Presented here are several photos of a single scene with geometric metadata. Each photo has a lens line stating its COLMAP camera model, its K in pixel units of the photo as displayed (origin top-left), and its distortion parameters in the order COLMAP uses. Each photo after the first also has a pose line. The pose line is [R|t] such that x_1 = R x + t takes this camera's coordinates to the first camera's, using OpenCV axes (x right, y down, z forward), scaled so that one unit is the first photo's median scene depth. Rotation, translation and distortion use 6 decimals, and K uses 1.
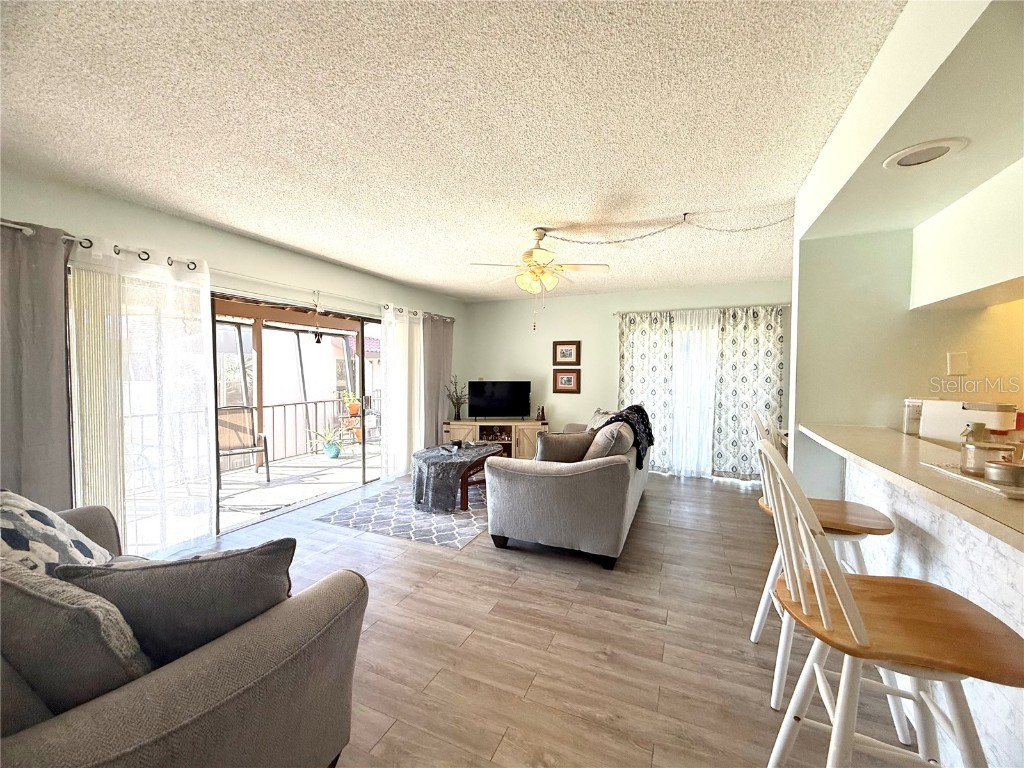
lens RADIAL K [[409.7, 0, 510.9], [0, 409.7, 381.3], [0, 0, 1]] dist [0.001199, 0.000151]
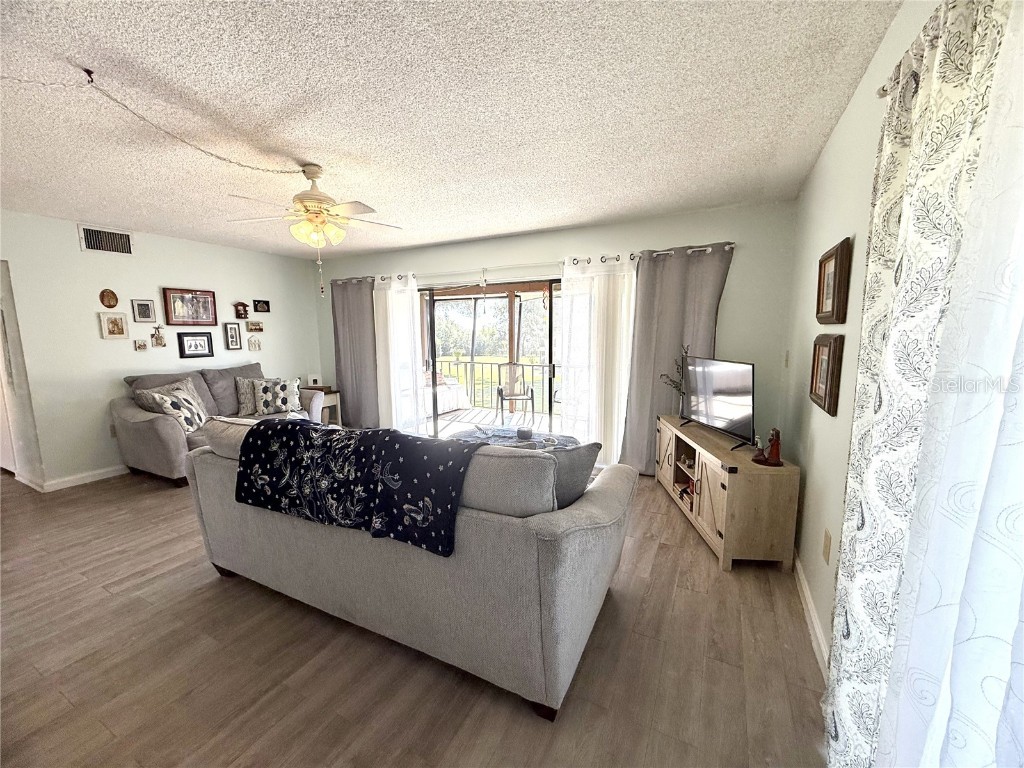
lens RADIAL K [[409.7, 0, 510.9], [0, 409.7, 381.3], [0, 0, 1]] dist [0.001199, 0.000151]
pose [[-0.043862, 0.121339, -0.991642, 0.625312], [-0.030013, 0.991989, 0.122709, -0.033674], [0.998587, 0.035144, -0.039869, 0.991465]]
